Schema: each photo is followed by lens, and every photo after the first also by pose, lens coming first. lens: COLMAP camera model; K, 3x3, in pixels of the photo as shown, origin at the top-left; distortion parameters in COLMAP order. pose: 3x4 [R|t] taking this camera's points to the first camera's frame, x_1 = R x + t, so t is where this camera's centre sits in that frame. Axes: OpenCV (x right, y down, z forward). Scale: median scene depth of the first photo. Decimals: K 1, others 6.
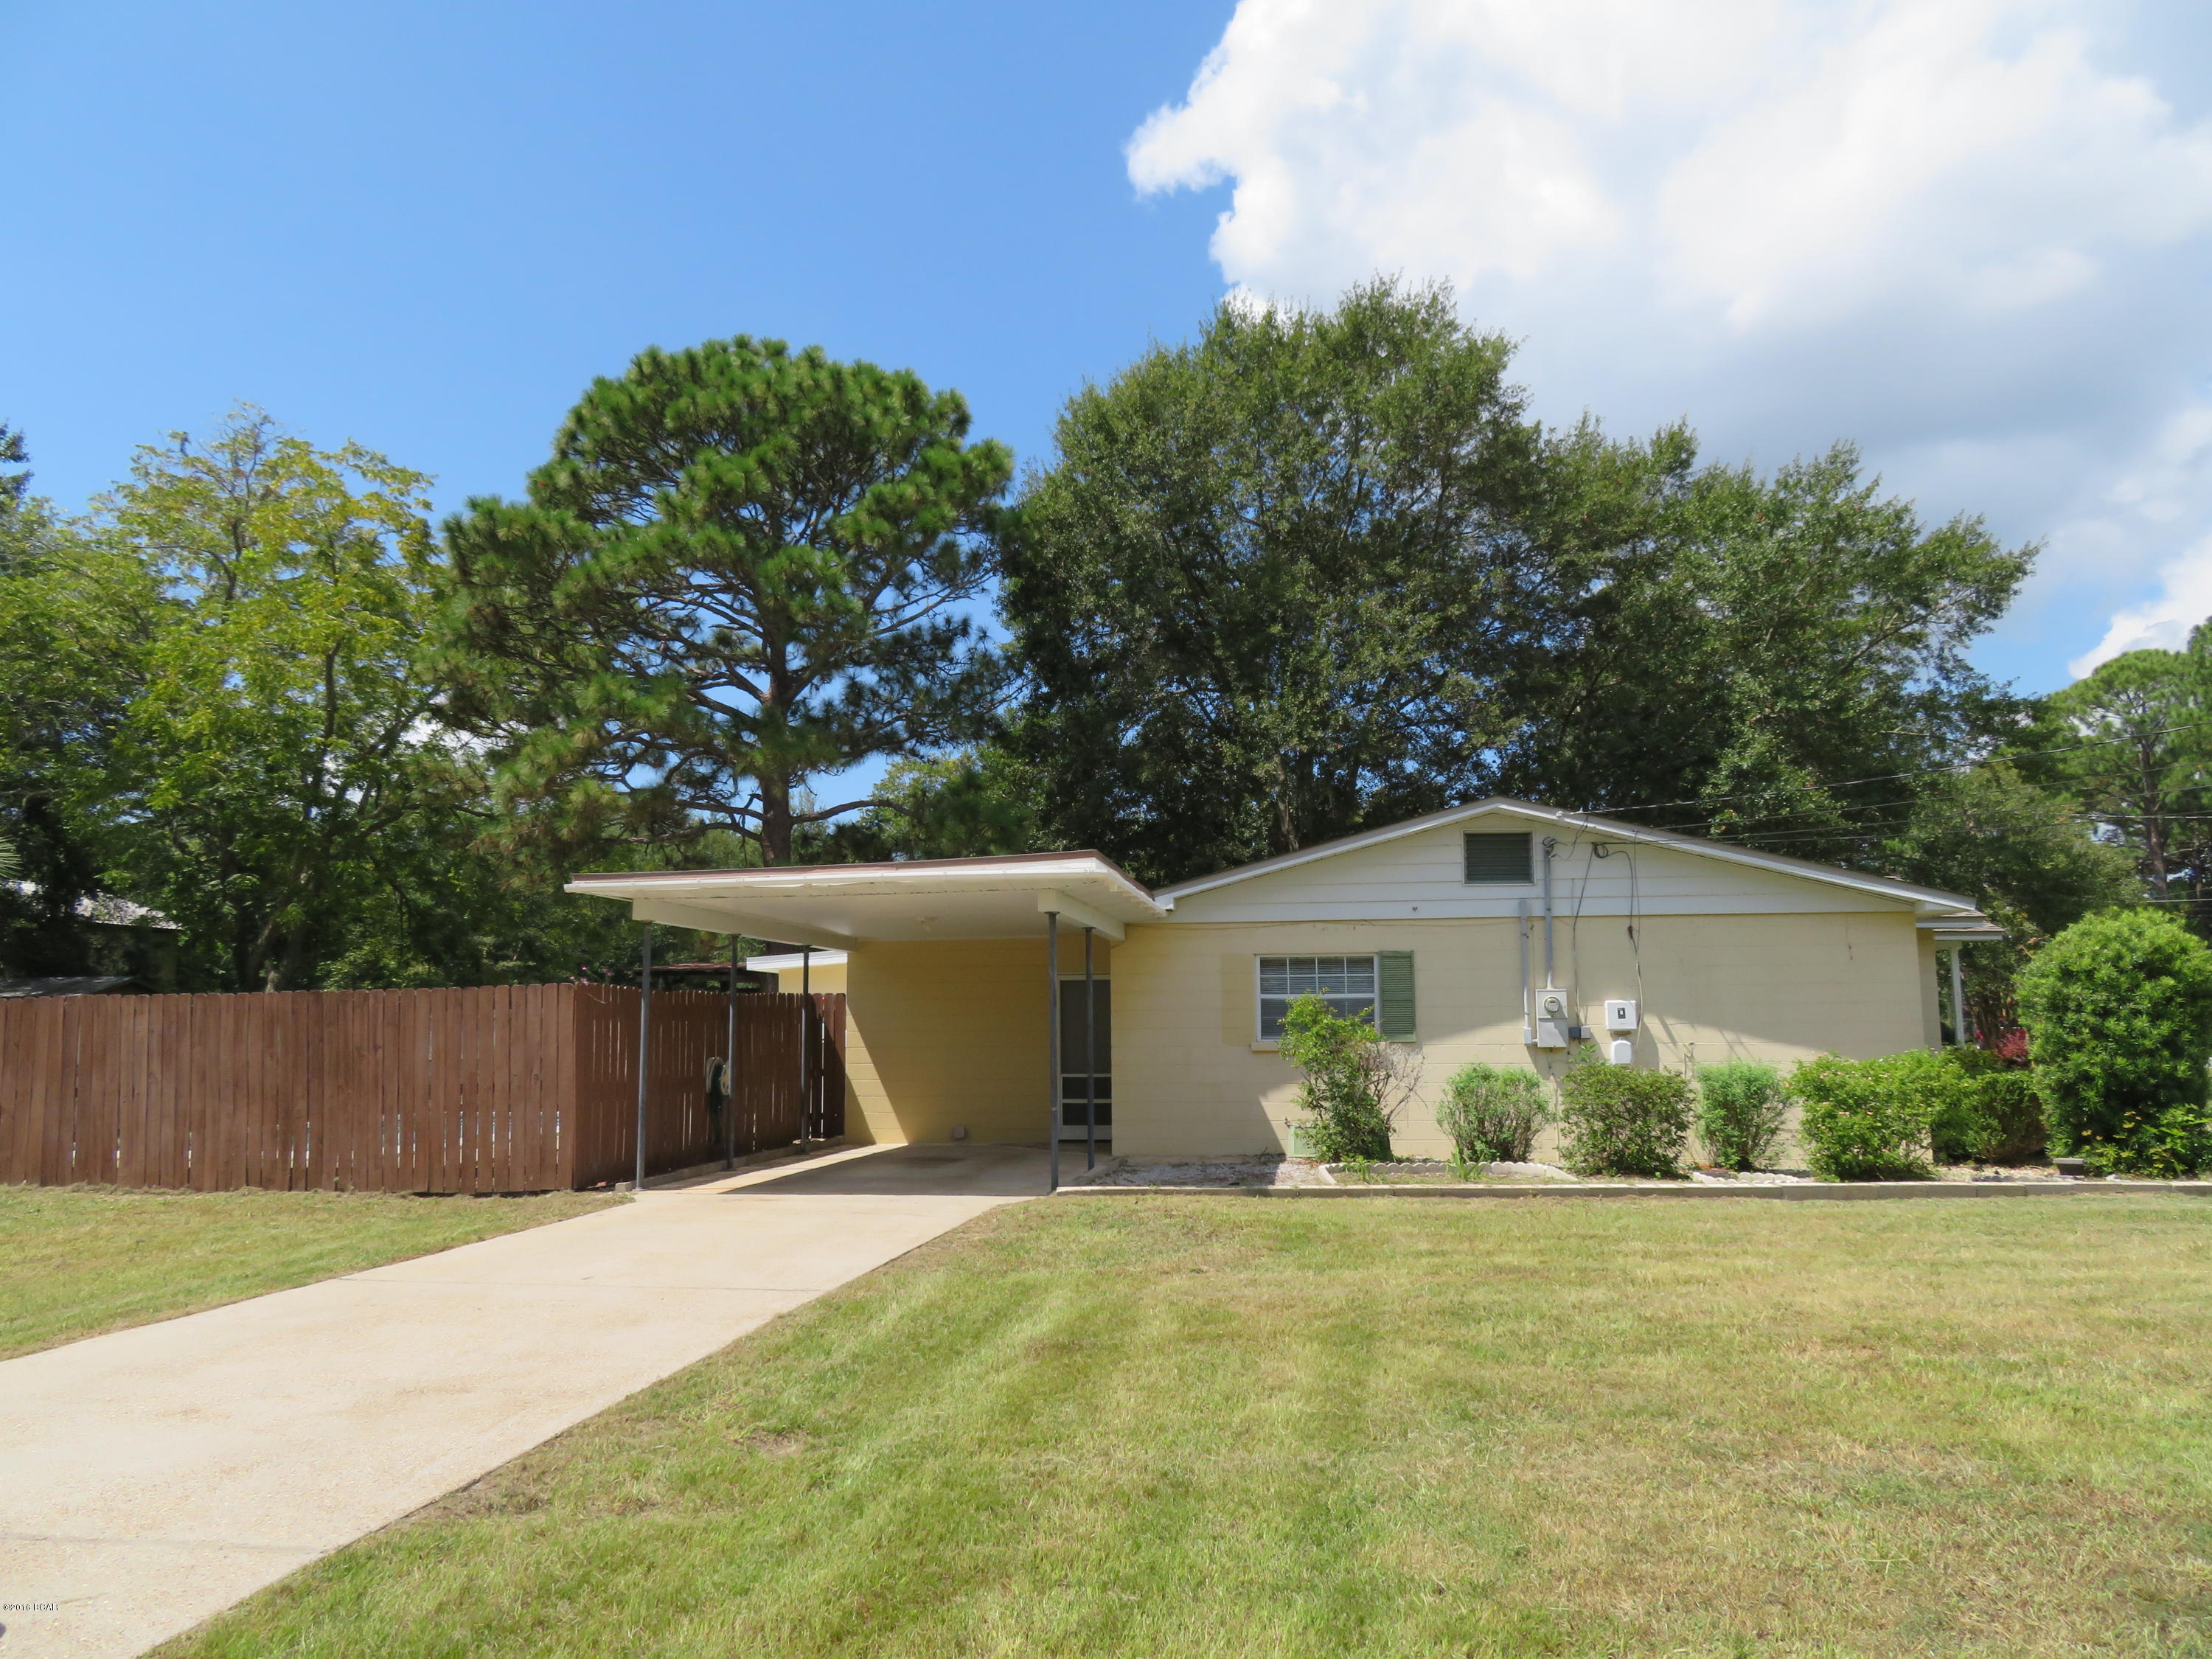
lens RADIAL K [[1590.0, 0, 1100.0], [0, 1590.0, 832.6], [0, 0, 1]] dist [-0.005919, -0.000374]
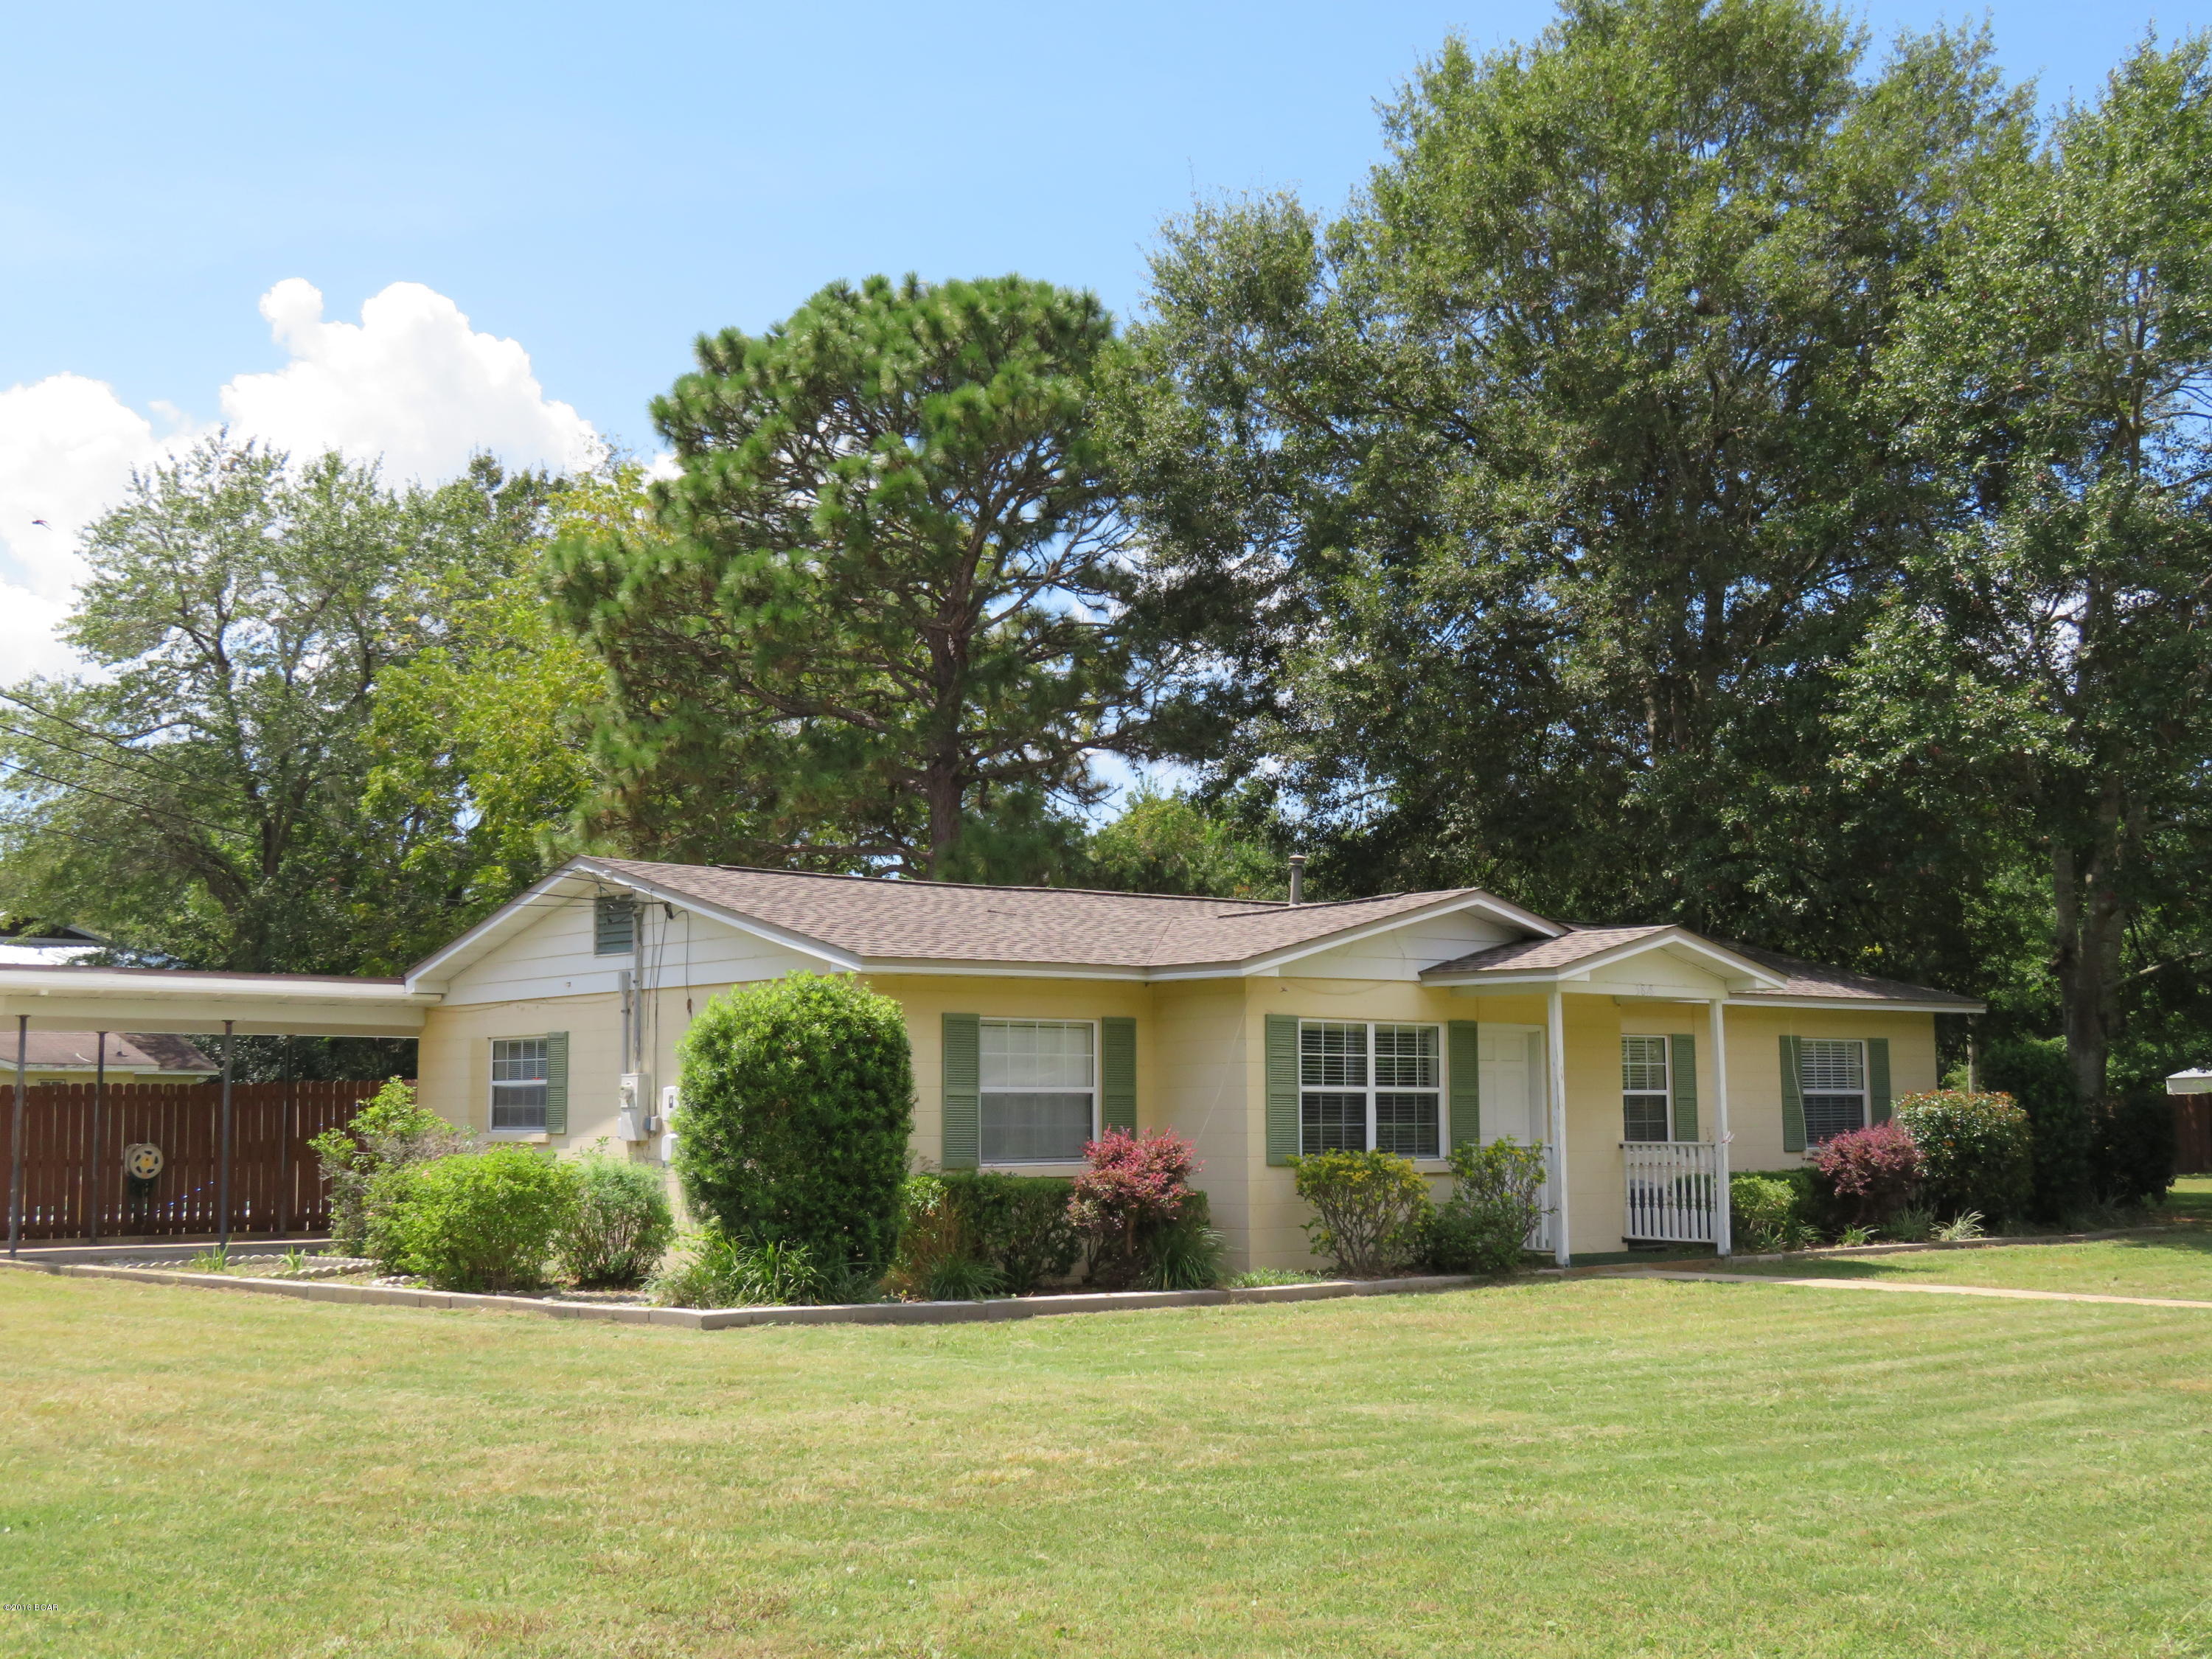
lens RADIAL K [[2580.8, 0, 1100.7], [0, 2580.8, 832.7], [0, 0, 1]] dist [0.002284, -0.008815]
pose [[0.749272, -0.070681, -0.658480, 0.842616], [0.082505, 0.996505, -0.013084, 0.004091], [0.657103, -0.044524, 0.752485, 0.068595]]
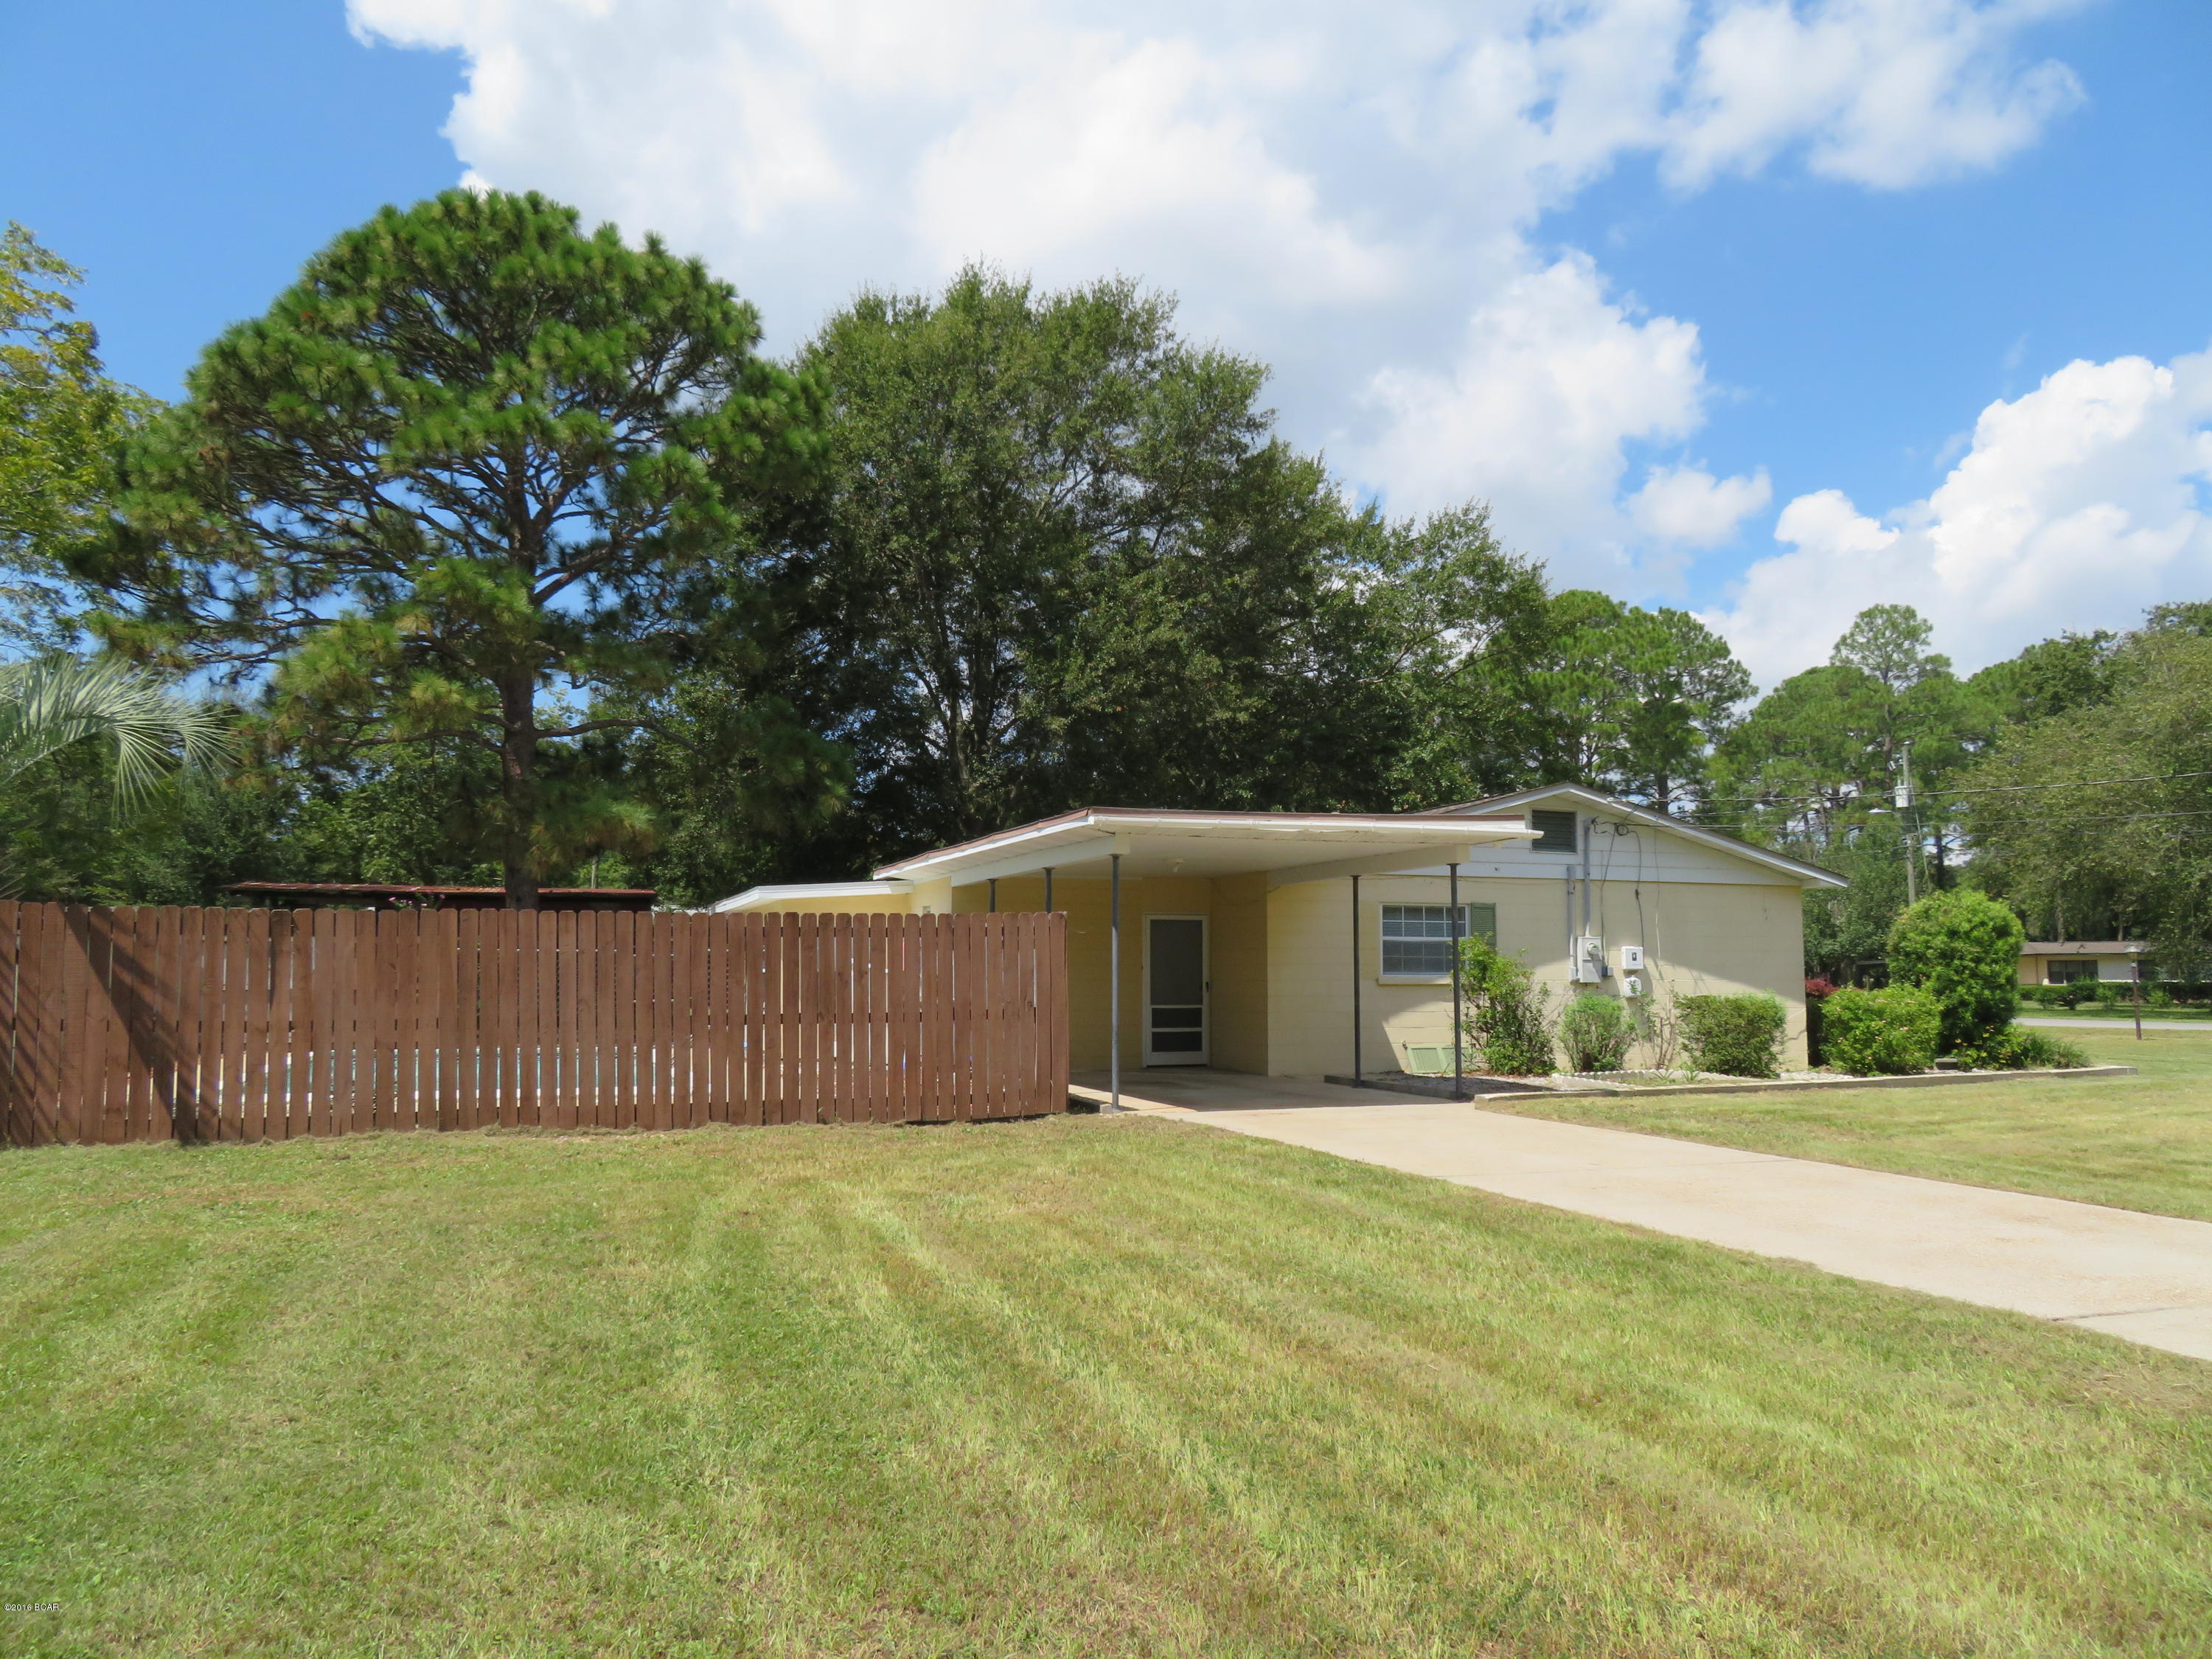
lens RADIAL K [[1590.0, 0, 1100.0], [0, 1590.0, 832.6], [0, 0, 1]] dist [-0.005919, -0.000374]
pose [[0.875822, 0.051486, 0.479880, -0.399942], [-0.067183, 0.997619, 0.015579, 0.013275], [-0.477935, -0.045884, 0.877196, 0.047664]]
